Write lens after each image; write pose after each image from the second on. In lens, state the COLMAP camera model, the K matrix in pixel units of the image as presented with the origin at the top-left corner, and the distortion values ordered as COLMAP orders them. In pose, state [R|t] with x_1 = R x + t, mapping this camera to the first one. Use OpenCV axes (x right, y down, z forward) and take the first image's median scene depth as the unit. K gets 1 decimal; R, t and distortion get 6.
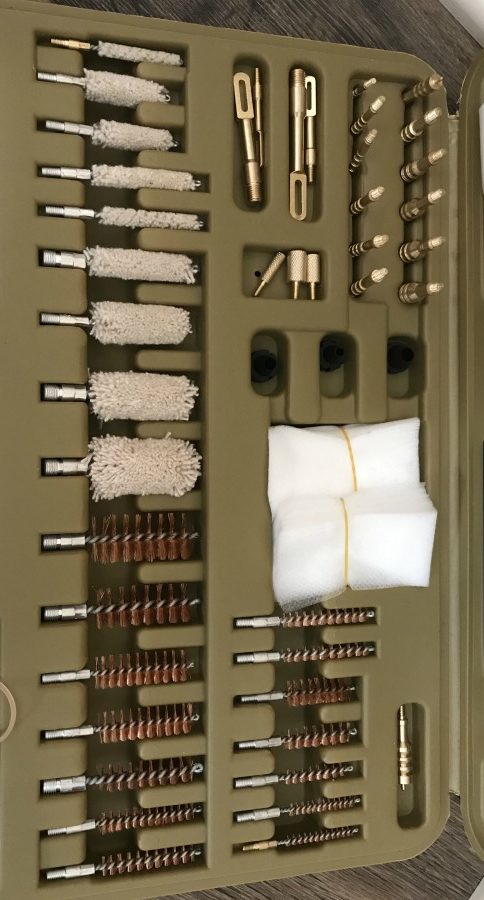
lens RADIAL K [[700.7, 0, 242.0], [0, 700.7, 450.0], [0, 0, 1]] dist [0.008906, 0.005193]
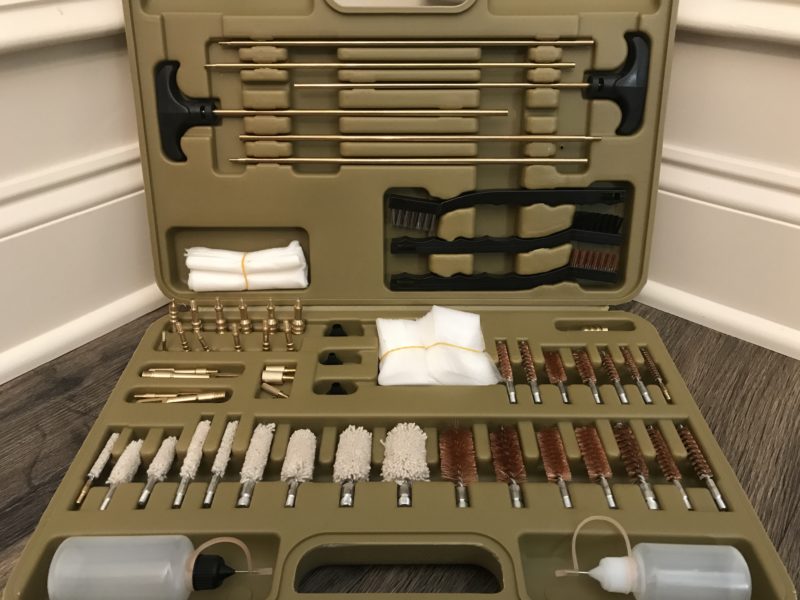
lens RADIAL K [[638.4, 0, 400.0], [0, 638.4, 300.0], [0, 0, 1]] dist [0.050538, -0.070151]
pose [[0.008041, -0.731531, 0.681761, -0.757975], [0.999856, -0.004299, -0.016406, 0.035609], [0.014932, 0.681795, 0.731391, -0.115268]]
